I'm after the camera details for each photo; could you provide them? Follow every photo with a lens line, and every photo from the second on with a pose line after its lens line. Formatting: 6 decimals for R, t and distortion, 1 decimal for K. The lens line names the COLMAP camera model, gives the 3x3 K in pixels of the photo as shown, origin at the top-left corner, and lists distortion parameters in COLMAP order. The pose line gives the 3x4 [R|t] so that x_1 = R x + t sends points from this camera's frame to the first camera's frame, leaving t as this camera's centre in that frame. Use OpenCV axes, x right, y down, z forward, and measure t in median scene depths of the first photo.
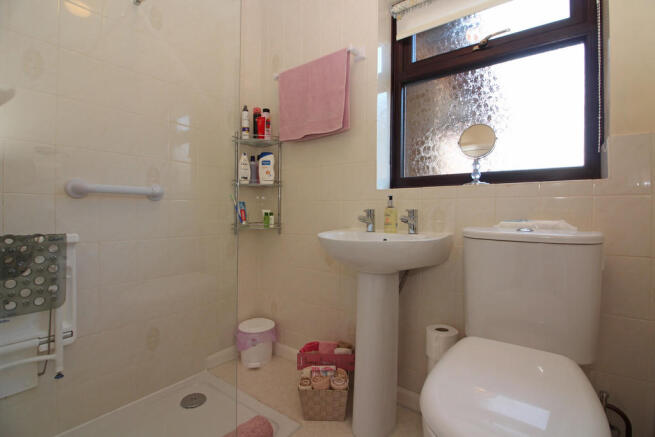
lens RADIAL K [[307.4, 0, 324.7], [0, 307.4, 211.9], [0, 0, 1]] dist [-0.000904, -0.000187]
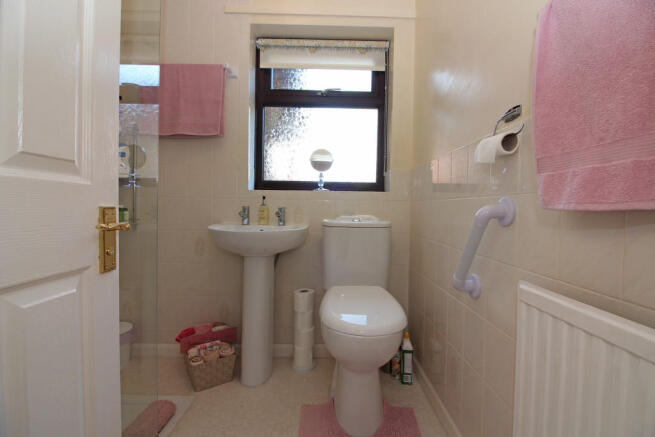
lens RADIAL K [[307.4, 0, 324.7], [0, 307.4, 211.9], [0, 0, 1]] dist [-0.000904, -0.000187]
pose [[0.797416, -0.003958, 0.603417, -0.366233], [-0.010006, 0.999754, 0.019781, -0.014734], [-0.603347, -0.021812, 0.797181, -0.173828]]
